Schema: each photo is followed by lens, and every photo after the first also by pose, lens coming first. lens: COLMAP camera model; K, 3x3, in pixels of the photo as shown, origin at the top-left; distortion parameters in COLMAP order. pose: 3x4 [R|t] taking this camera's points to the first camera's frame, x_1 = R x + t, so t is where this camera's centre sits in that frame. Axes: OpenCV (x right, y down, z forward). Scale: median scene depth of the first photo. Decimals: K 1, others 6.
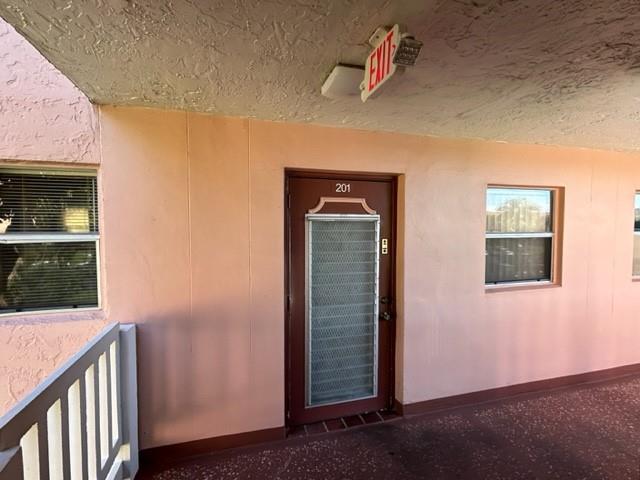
lens RADIAL K [[318.7, 0, 320.0], [0, 318.7, 240.0], [0, 0, 1]] dist [-0.003974, -0.000390]
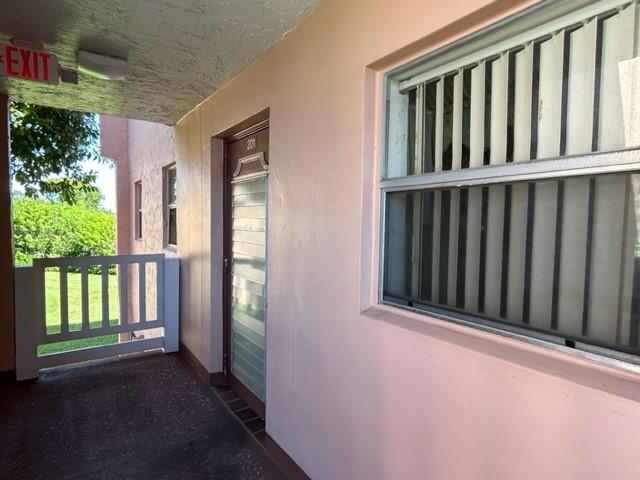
lens RADIAL K [[365.9, 0, 320.0], [0, 365.9, 240.0], [0, 0, 1]] dist [-0.009358, -0.000710]
pose [[0.322693, 0.053031, -0.945017, 1.109811], [-0.055273, 0.997781, 0.037118, 0.052678], [0.944888, 0.040257, 0.324908, 0.874430]]
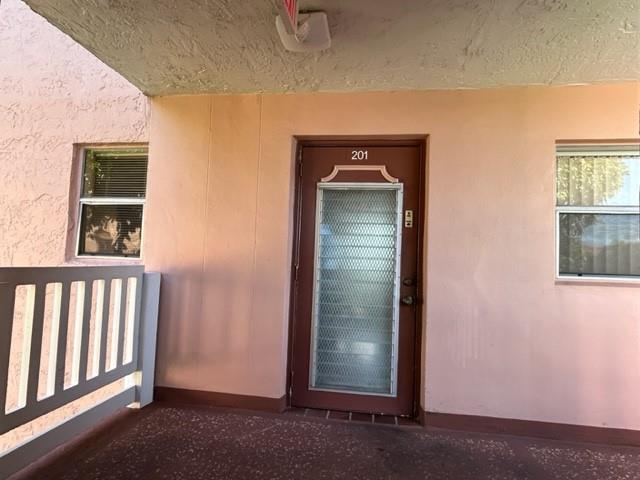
lens RADIAL K [[365.9, 0, 320.0], [0, 365.9, 240.0], [0, 0, 1]] dist [-0.009358, -0.000710]
pose [[0.911934, 0.010269, -0.410208, 0.415468], [-0.053293, 0.994184, -0.093589, 0.194445], [0.406861, 0.107208, 0.907177, 0.001595]]
